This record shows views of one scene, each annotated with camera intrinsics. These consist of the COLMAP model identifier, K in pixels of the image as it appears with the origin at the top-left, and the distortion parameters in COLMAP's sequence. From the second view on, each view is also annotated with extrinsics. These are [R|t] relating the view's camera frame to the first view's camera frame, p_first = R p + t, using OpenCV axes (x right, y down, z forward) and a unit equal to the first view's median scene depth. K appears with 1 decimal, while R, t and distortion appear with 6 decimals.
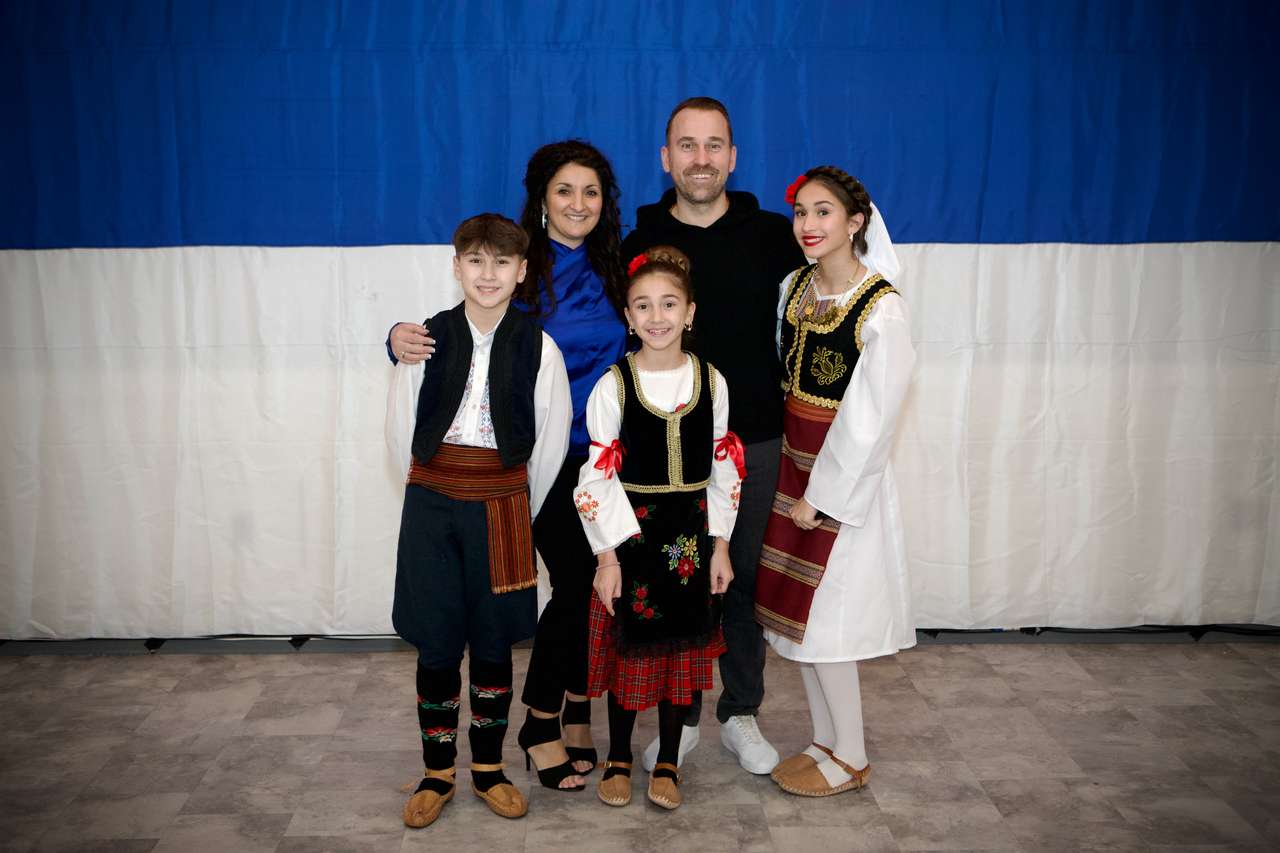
lens RADIAL K [[1597.0, 0, 632.0], [0, 1597.0, 417.6], [0, 0, 1]] dist [0.010067, 0.000000]
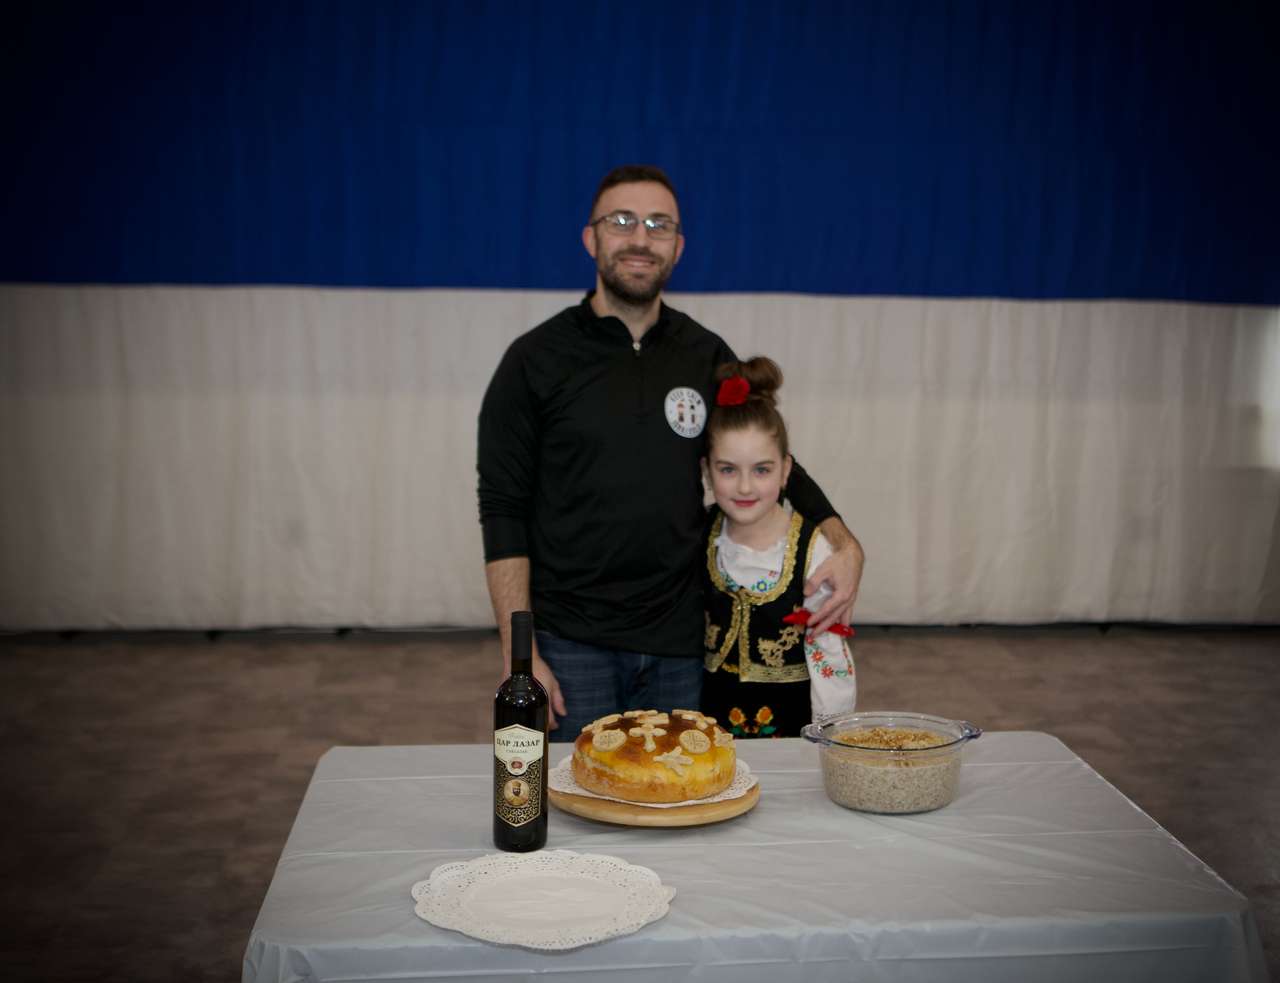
lens RADIAL K [[1789.0, 0, 709.5], [0, 1789.0, 480.7], [0, 0, 1]] dist [-0.010167, 0.000000]
pose [[0.996160, 0.010442, 0.086930, -0.060660], [-0.009270, 0.999861, -0.013875, 0.048342], [-0.087063, 0.013016, 0.996118, -0.323524]]
